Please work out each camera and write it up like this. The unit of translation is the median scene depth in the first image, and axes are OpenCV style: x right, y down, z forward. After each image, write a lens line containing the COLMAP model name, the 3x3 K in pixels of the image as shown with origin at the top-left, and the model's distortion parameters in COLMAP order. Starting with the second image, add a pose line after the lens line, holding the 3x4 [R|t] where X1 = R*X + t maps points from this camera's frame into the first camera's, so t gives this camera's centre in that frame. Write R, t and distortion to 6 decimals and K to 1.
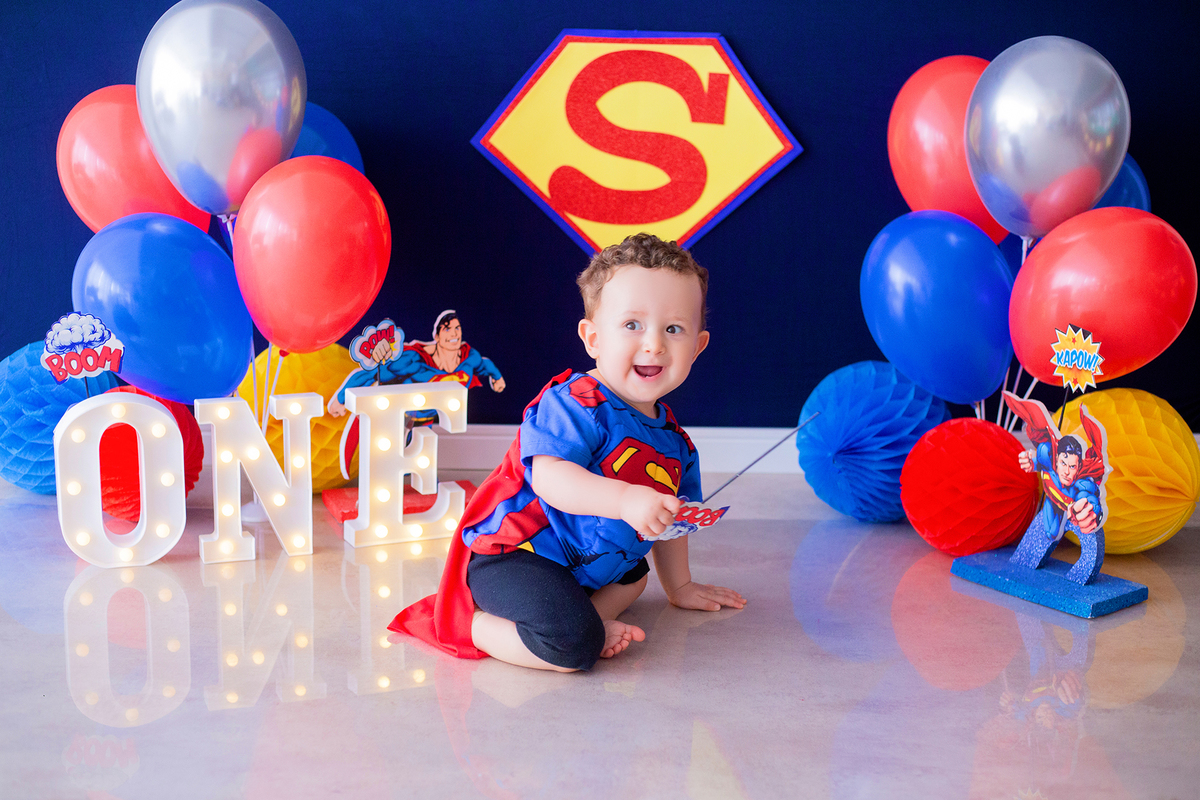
lens RADIAL K [[1581.4, 0, 600.9], [0, 1581.4, 443.0], [0, 0, 1]] dist [-0.098404, 0.000000]
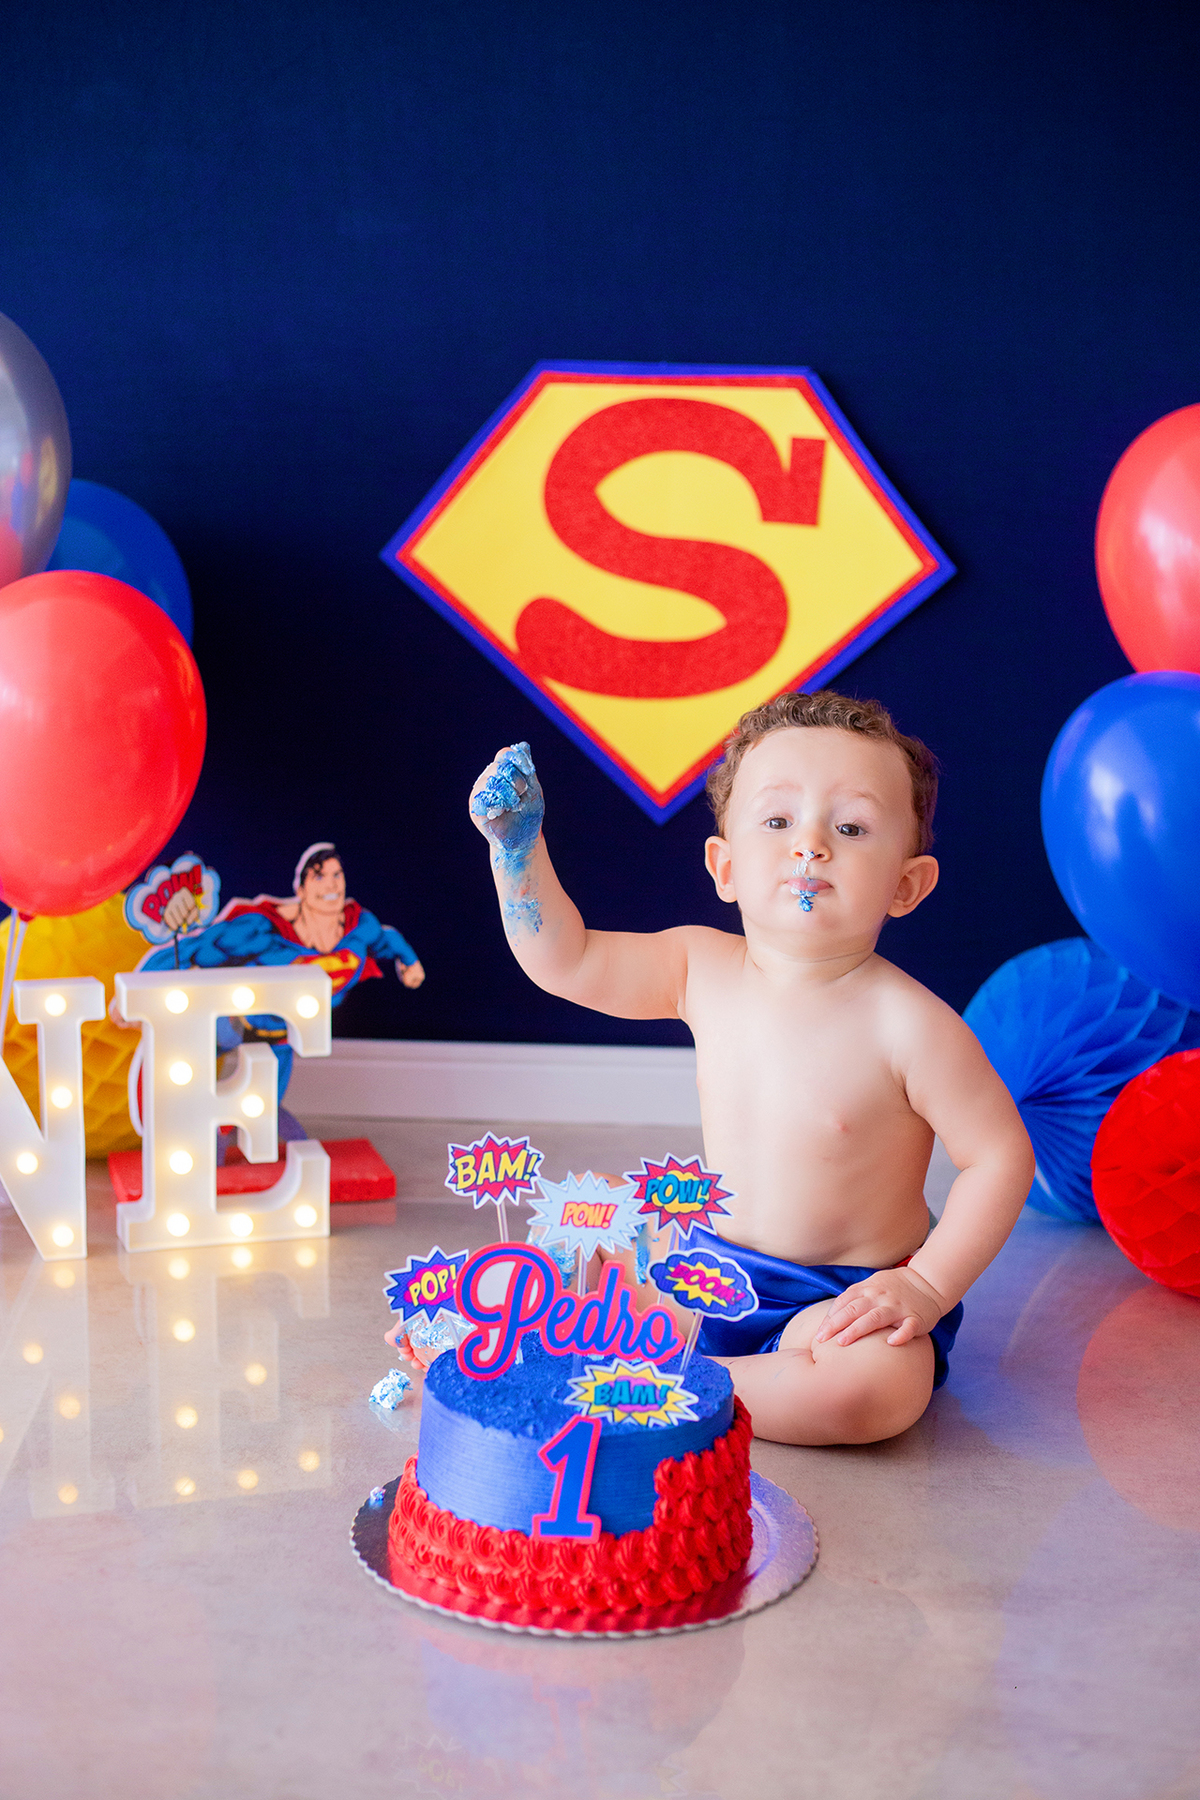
lens RADIAL K [[2372.1, 0, 615.0], [0, 2372.1, 1000.6], [0, 0, 1]] dist [-0.098404, 0.000000]
pose [[0.998073, 0.011952, -0.060894, 0.059808], [-0.013268, 0.999686, -0.021252, -0.008817], [0.060621, 0.022019, 0.997918, 0.135785]]
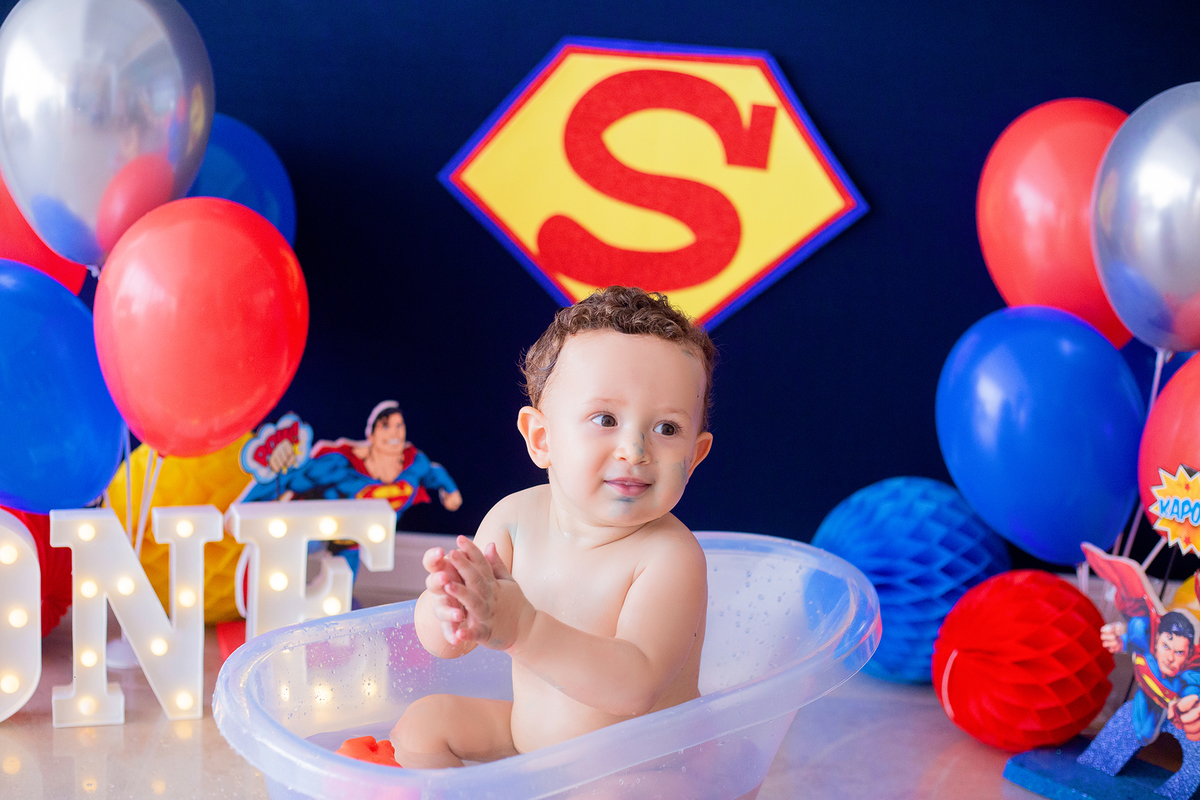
lens RADIAL K [[1581.4, 0, 592.4], [0, 1581.4, 484.9], [0, 0, 1]] dist [-0.098404, 0.000000]
pose [[0.998173, 0.055074, -0.024855, 0.020798], [-0.054477, 0.998224, 0.024094, -0.063703], [0.026138, -0.022696, 0.999401, 0.226986]]
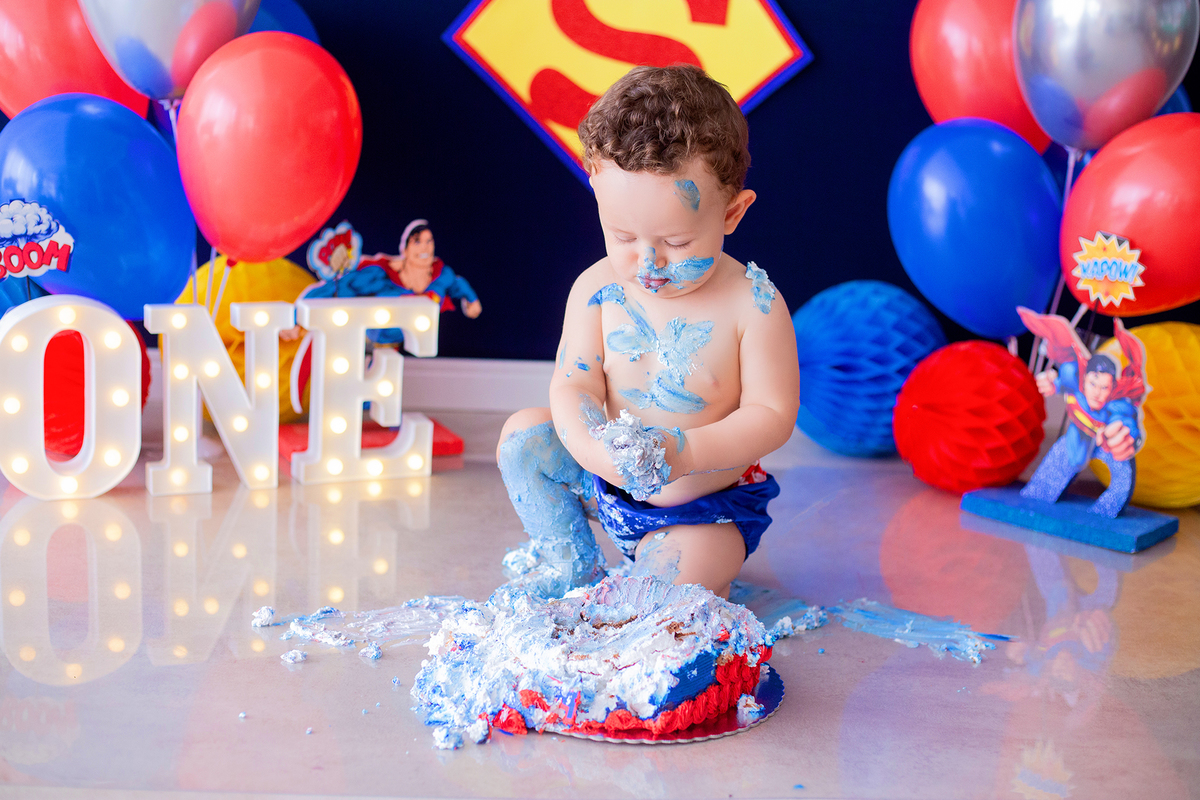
lens RADIAL K [[1581.4, 0, 575.3], [0, 1581.4, 437.6], [0, 0, 1]] dist [-0.098404, 0.000000]
pose [[0.998677, 0.016412, 0.048742, -0.048432], [-0.016700, 0.999845, 0.005499, 0.029280], [-0.048644, -0.006306, 0.998796, 0.111189]]
